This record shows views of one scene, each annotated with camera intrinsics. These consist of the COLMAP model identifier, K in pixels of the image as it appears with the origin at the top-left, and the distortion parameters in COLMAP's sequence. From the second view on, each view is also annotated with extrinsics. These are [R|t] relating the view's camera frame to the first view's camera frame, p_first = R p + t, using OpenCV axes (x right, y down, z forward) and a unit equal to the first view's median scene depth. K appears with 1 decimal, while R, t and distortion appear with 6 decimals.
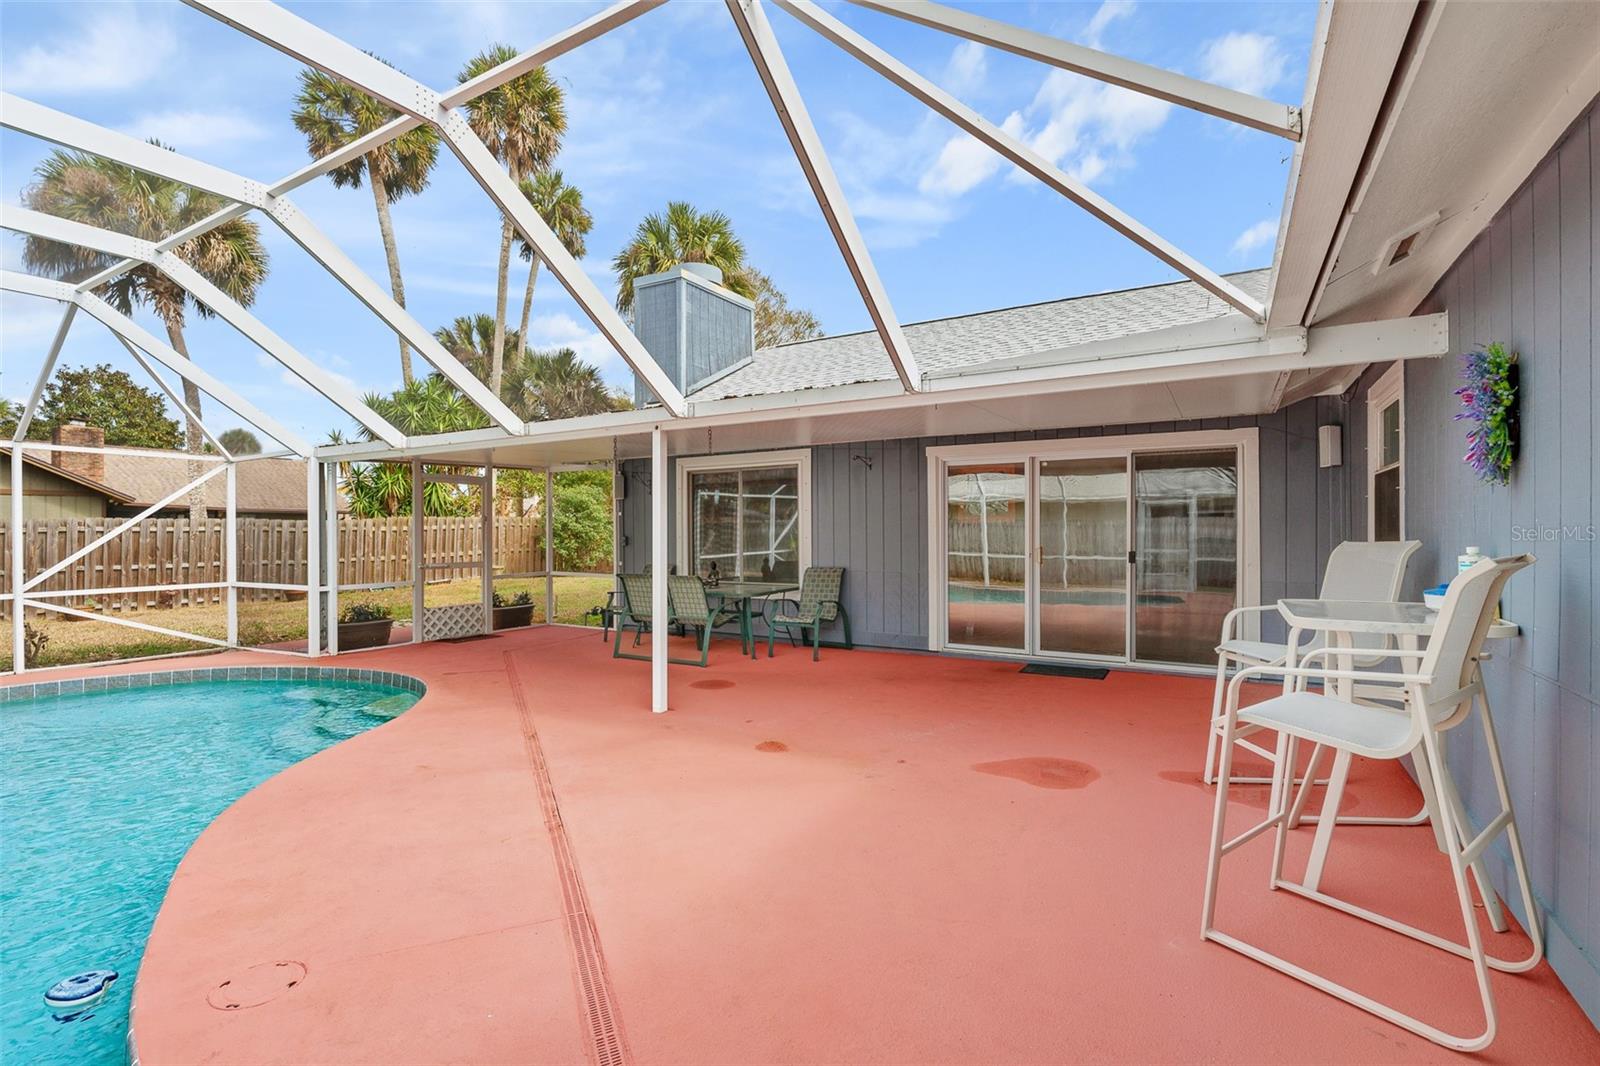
lens RADIAL K [[714.6, 0, 800.0], [0, 714.6, 533.0], [0, 0, 1]] dist [0.000529, 0.000106]
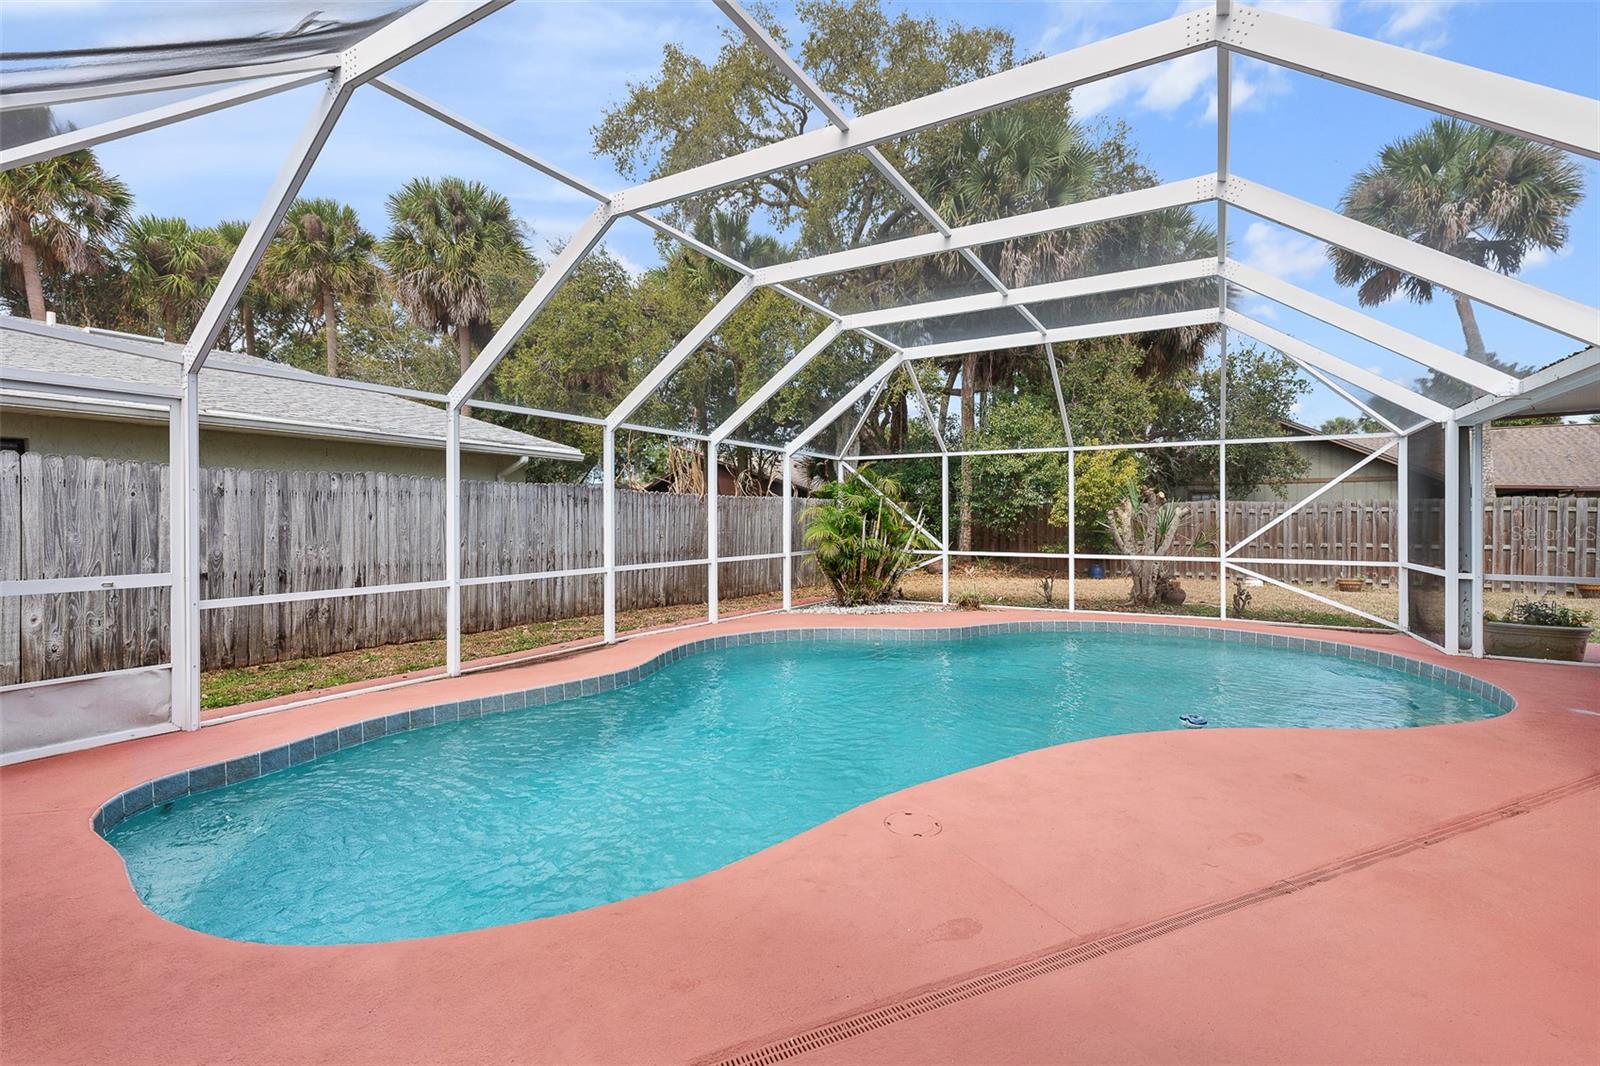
lens RADIAL K [[720.6, 0, 799.9], [0, 720.6, 520.7], [0, 0, 1]] dist [0.002156, 0.000258]
pose [[0.010130, 0.009603, -0.999903, 0.168125], [-0.004344, 0.999945, 0.009560, 0.007761], [0.999939, 0.004246, 0.010171, 0.200500]]
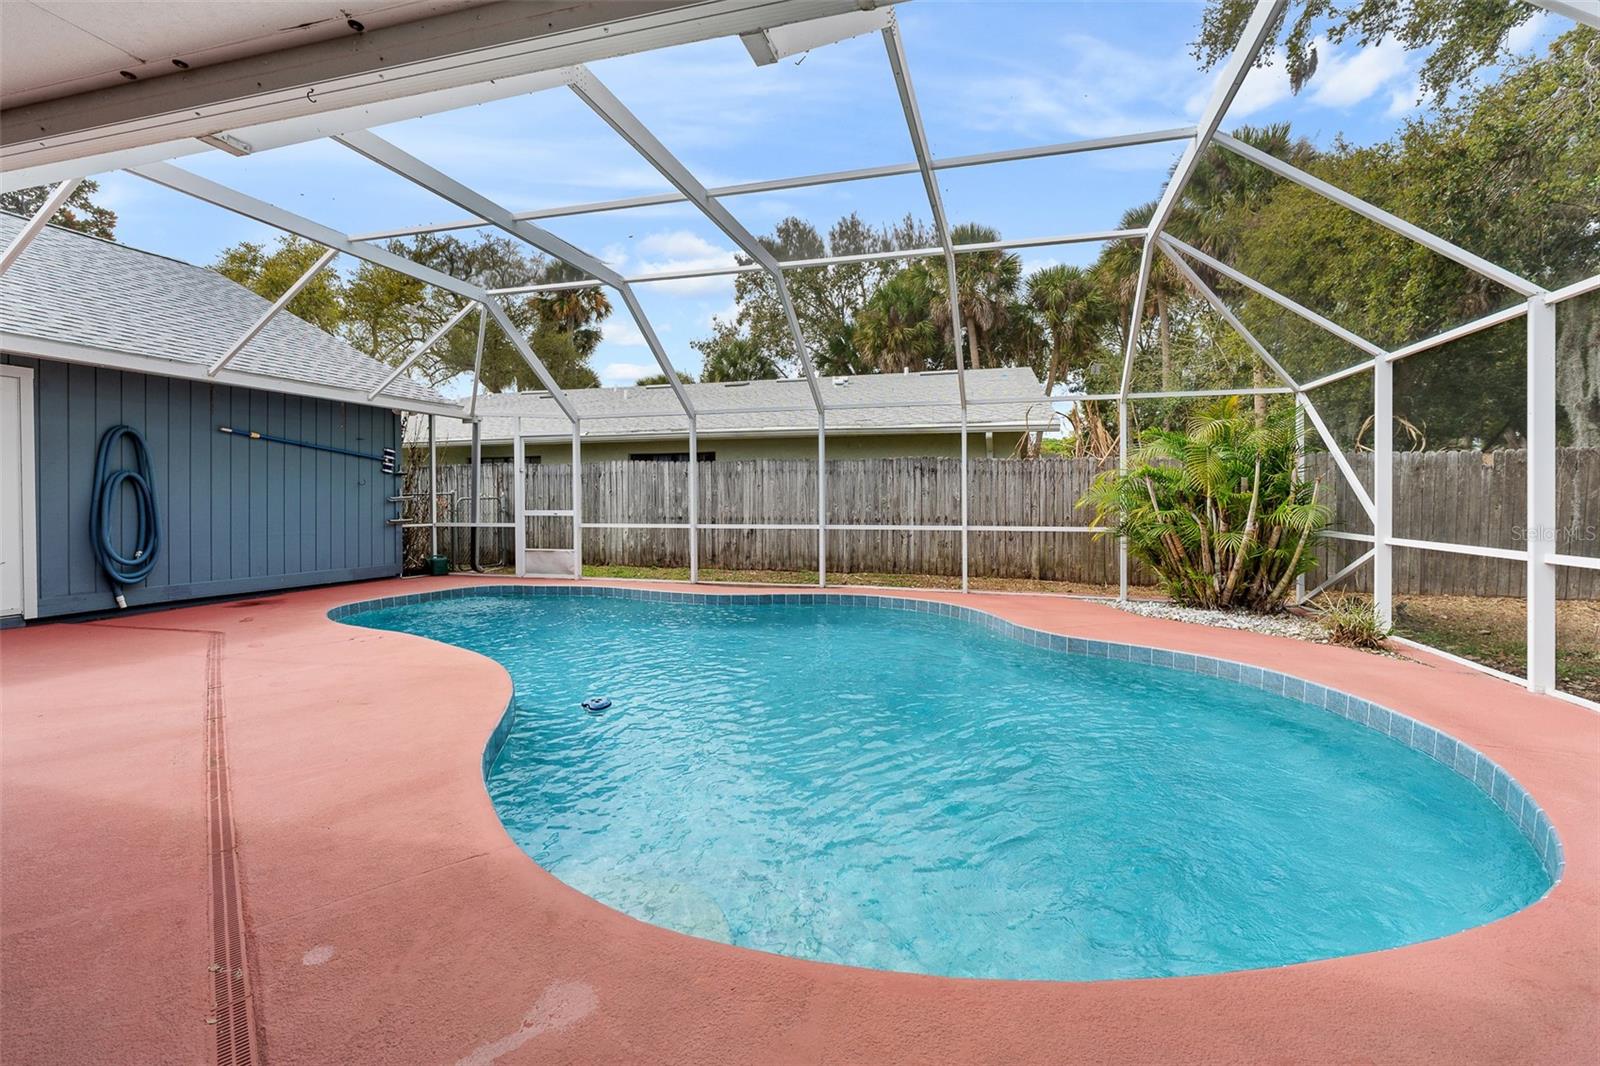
lens RADIAL K [[730.1, 0, 800.6], [0, 730.1, 503.6], [0, 0, 1]] dist [-0.000201, 0.000375]
pose [[-0.965092, 0.008900, -0.261760, -0.422922], [0.006080, 0.999914, 0.011584, 0.029969], [0.261841, 0.009588, -0.965063, 1.054541]]
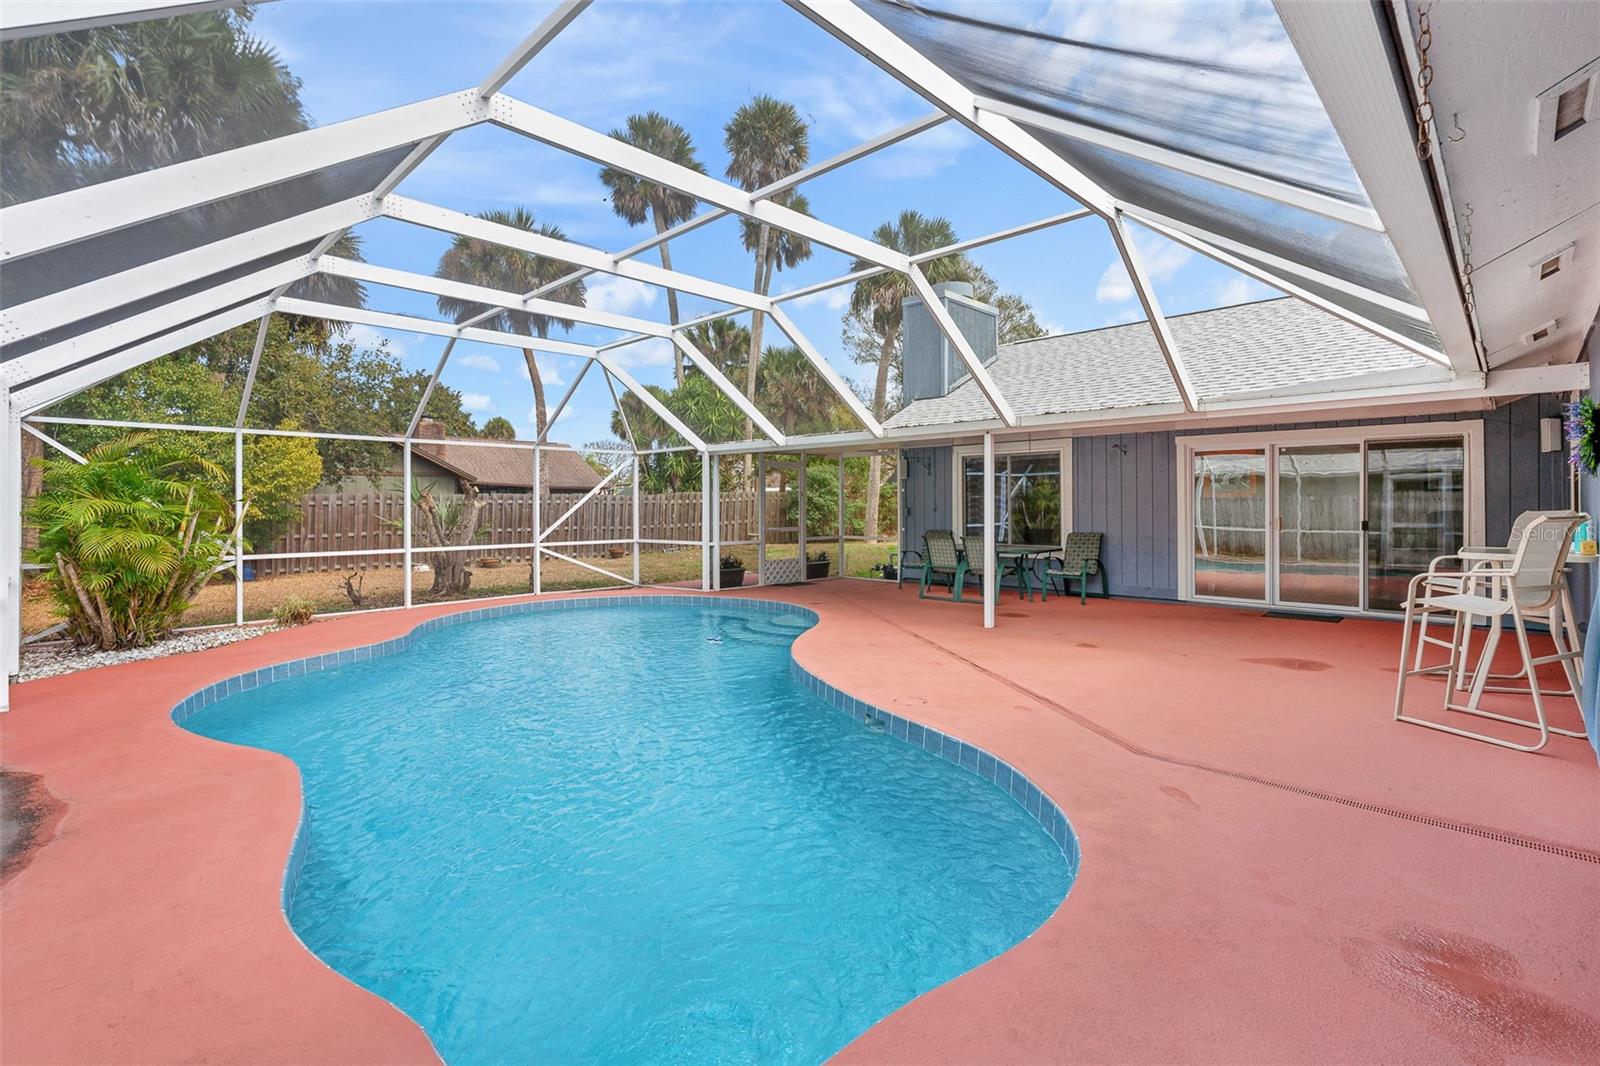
lens RADIAL K [[730.1, 0, 800.6], [0, 730.1, 503.6], [0, 0, 1]] dist [-0.000201, 0.000375]
pose [[0.971757, 0.001863, -0.235977, -0.145091], [-0.002989, 0.999986, -0.004412, 0.003521], [0.235965, 0.004993, 0.971749, -0.357780]]
